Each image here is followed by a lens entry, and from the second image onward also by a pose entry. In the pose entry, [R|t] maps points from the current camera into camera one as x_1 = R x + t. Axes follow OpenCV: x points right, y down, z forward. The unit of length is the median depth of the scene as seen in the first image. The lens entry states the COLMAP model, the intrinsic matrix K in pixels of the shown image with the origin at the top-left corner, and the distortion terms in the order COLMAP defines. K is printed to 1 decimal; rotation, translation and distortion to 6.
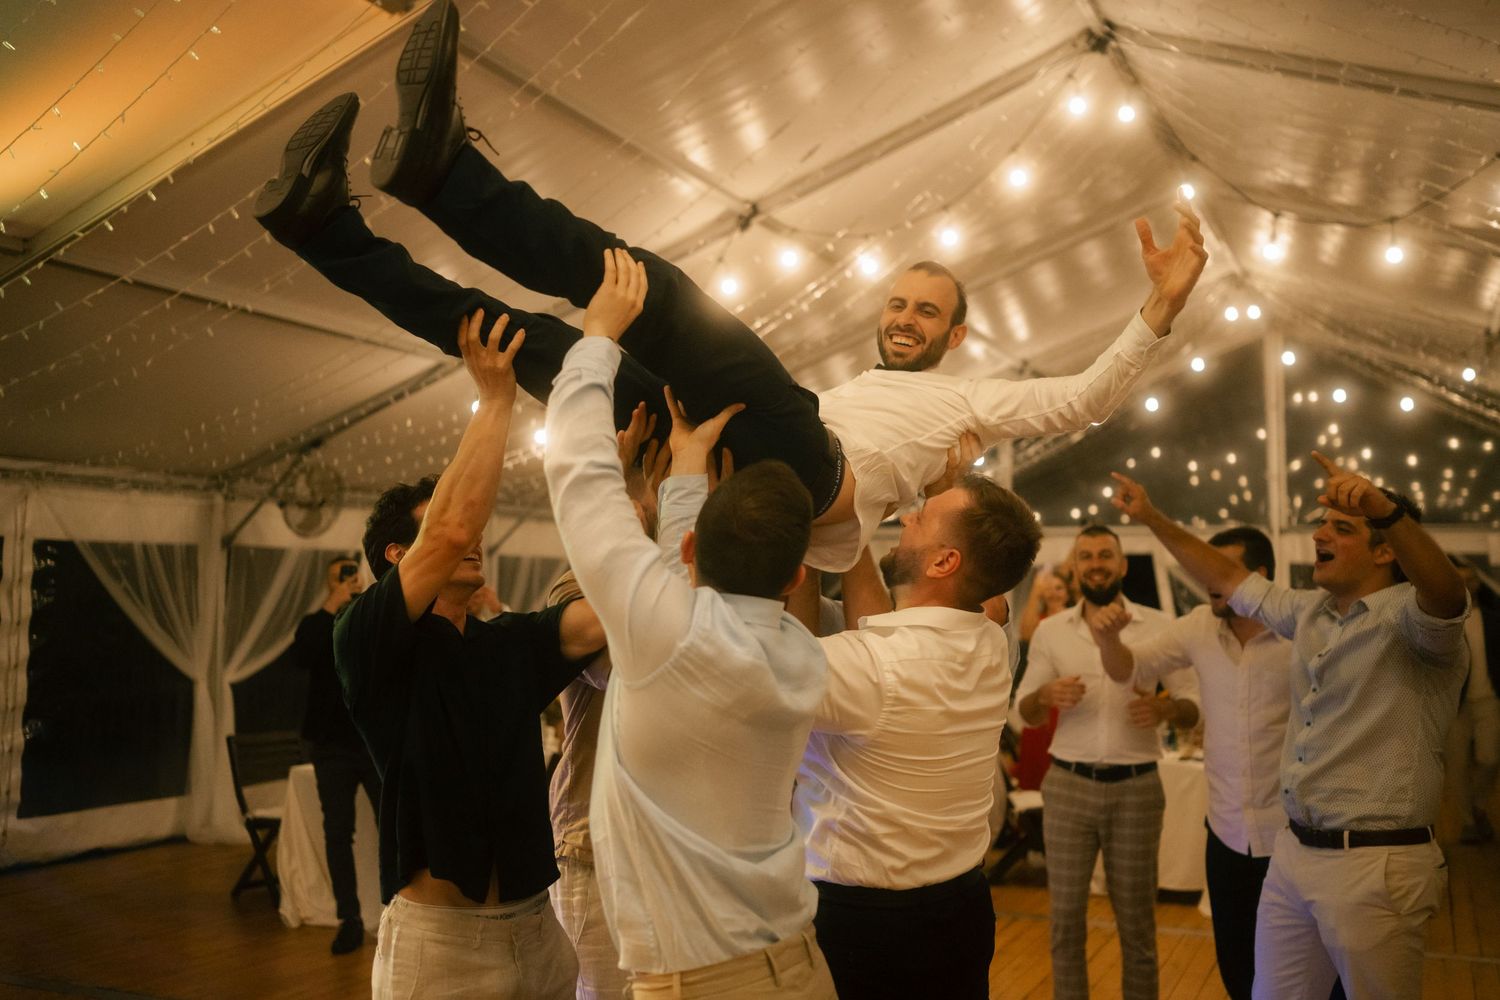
lens RADIAL K [[1391.2, 0, 757.3], [0, 1391.2, 500.4], [0, 0, 1]] dist [-0.002277, 0.000000]
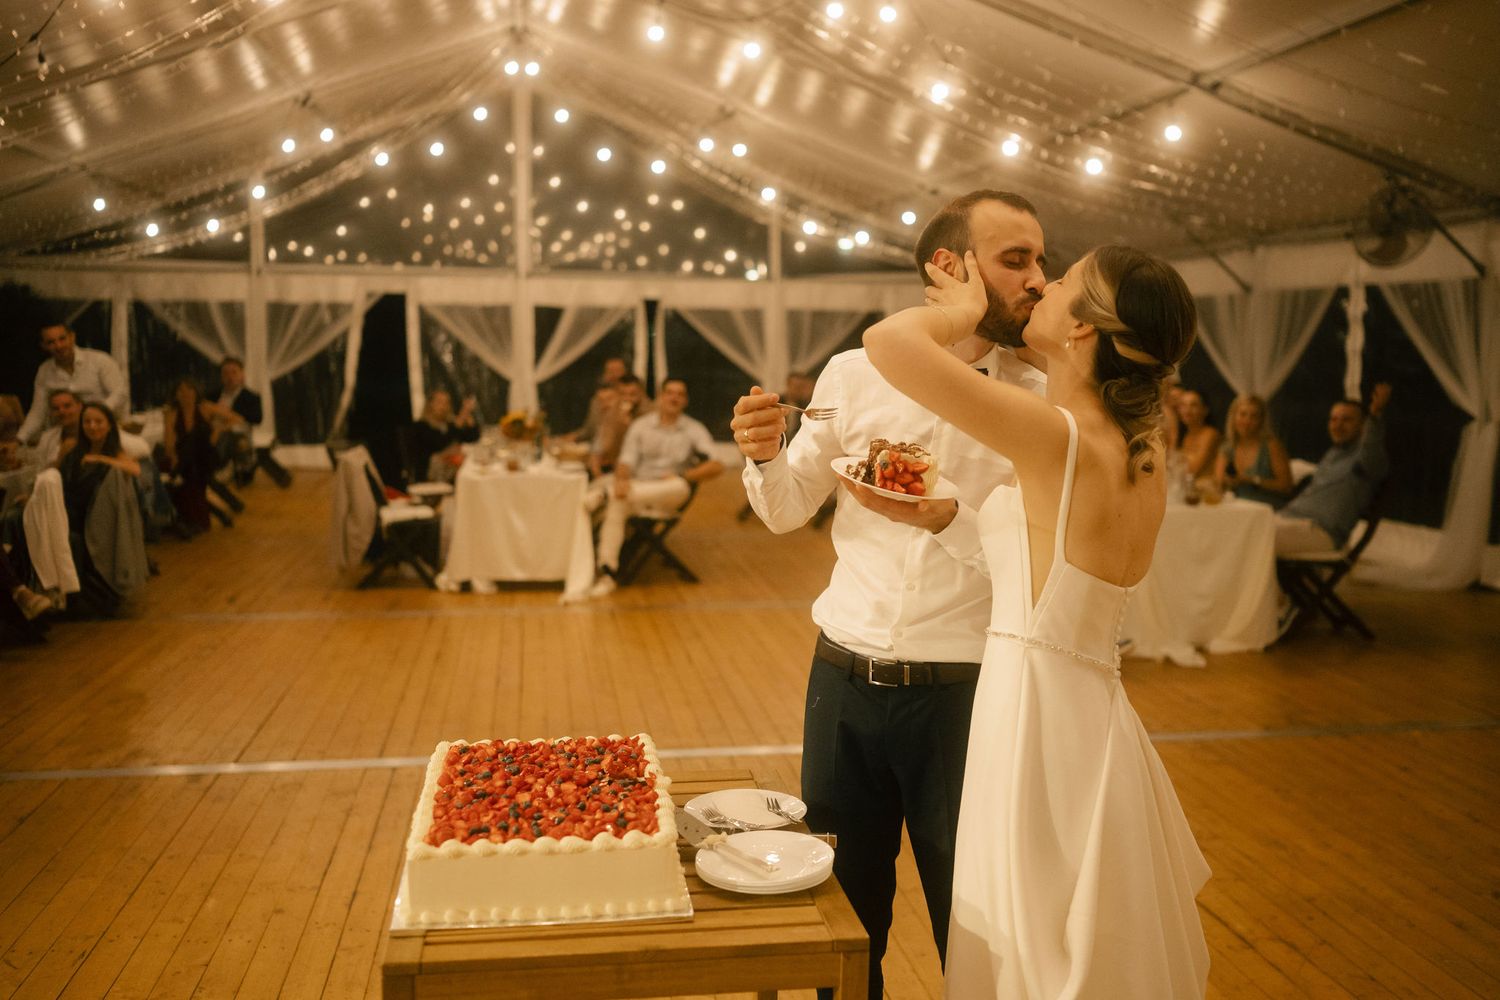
lens RADIAL K [[1391.2, 0, 751.7], [0, 1391.2, 497.2], [0, 0, 1]] dist [-0.002277, 0.000000]
pose [[0.828527, -0.061032, 0.556613, -0.196735], [-0.042138, 0.984428, 0.170664, 0.000846], [-0.558361, -0.164854, 0.813053, -0.042338]]
